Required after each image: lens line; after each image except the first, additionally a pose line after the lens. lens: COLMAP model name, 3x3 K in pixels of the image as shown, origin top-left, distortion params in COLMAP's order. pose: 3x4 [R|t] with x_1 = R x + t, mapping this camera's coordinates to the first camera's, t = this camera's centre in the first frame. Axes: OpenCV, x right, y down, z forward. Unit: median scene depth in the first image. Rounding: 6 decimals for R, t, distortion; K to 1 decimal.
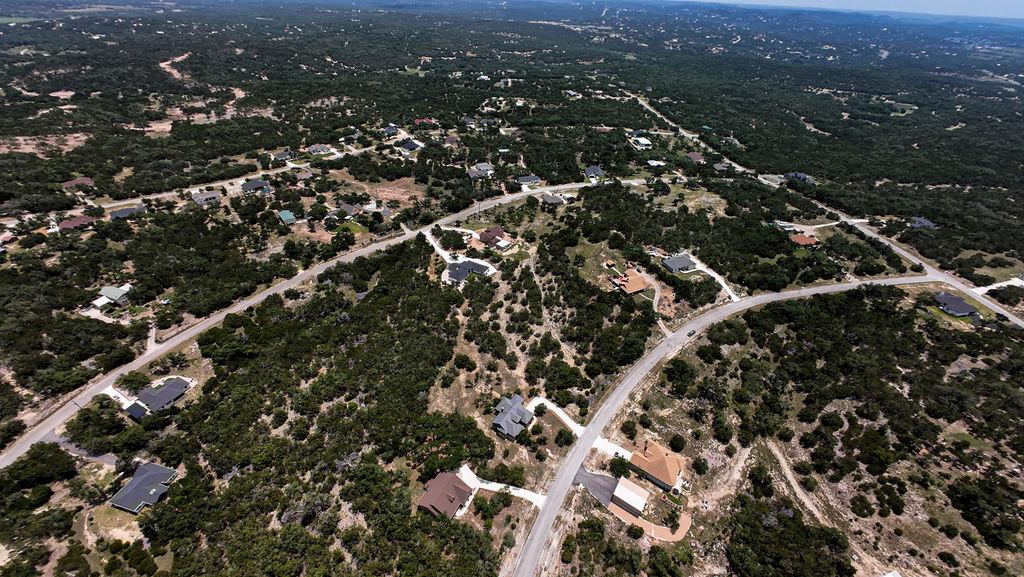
lens RADIAL K [[400.9, 0, 513.6], [0, 400.9, 287.3], [0, 0, 1]] dist [-0.000530, 0.002254]
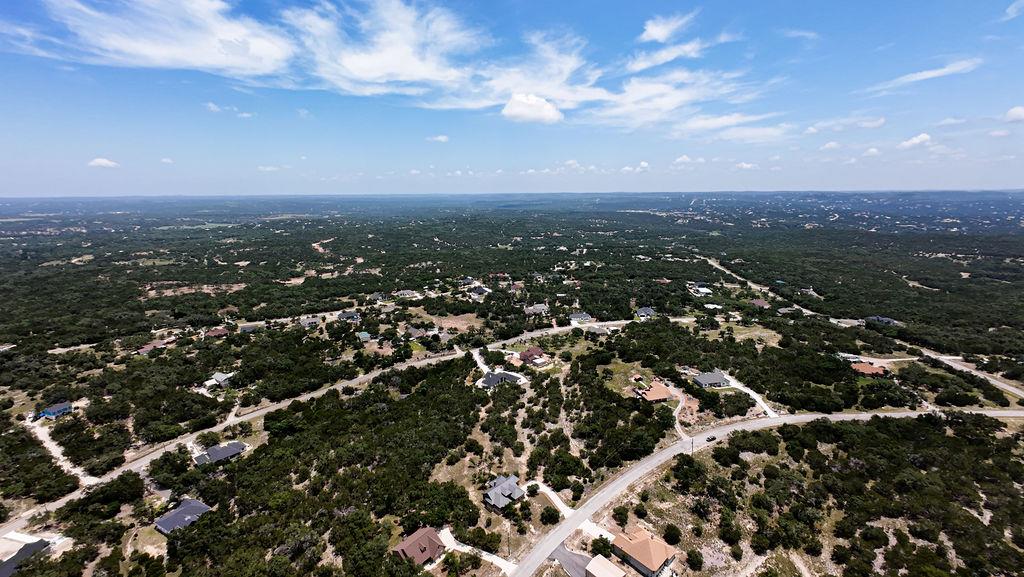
lens RADIAL K [[426.0, 0, 513.8], [0, 426.0, 288.4], [0, 0, 1]] dist [0.003139, 0.001077]
pose [[0.974821, -0.002118, -0.222981, 0.193892], [-0.089384, 0.912394, -0.399435, 0.209420], [0.204293, 0.409309, 0.889231, -0.113524]]
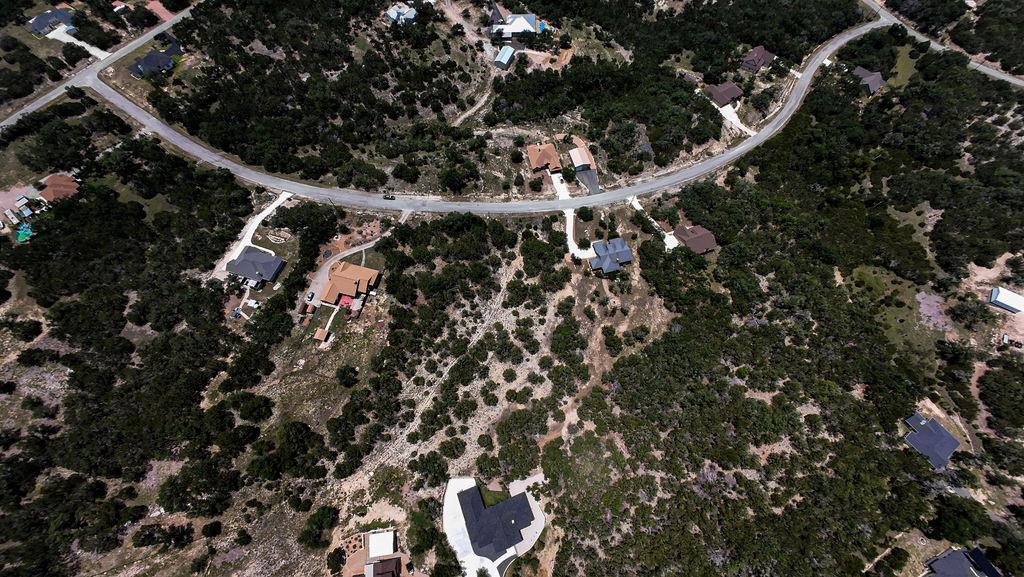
lens RADIAL K [[387.7, 0, 515.3], [0, 387.7, 284.0], [0, 0, 1]] dist [-0.005274, 0.002919]
pose [[-0.748996, -0.619696, 0.234481, -0.074982], [0.380017, -0.111883, 0.918188, -0.525257], [-0.542763, 0.776826, 0.319296, 0.649340]]
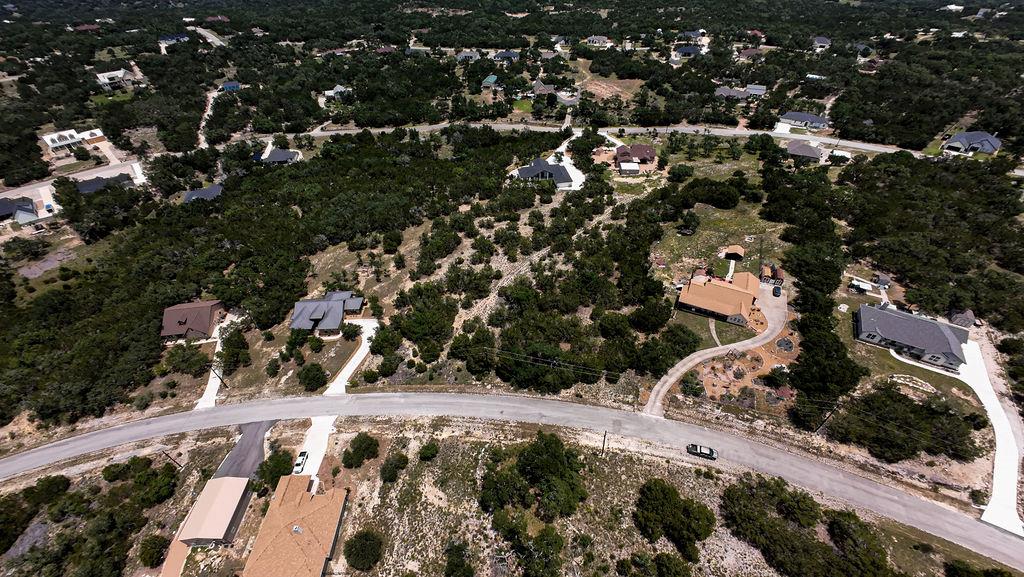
lens RADIAL K [[395.5, 0, 513.8], [0, 395.5, 288.4], [0, 0, 1]] dist [-0.001930, 0.000872]
pose [[0.588214, 0.505275, -0.631427, 0.444767], [-0.452557, 0.852748, 0.260793, -0.028597], [0.670221, 0.132355, 0.730265, 0.531994]]
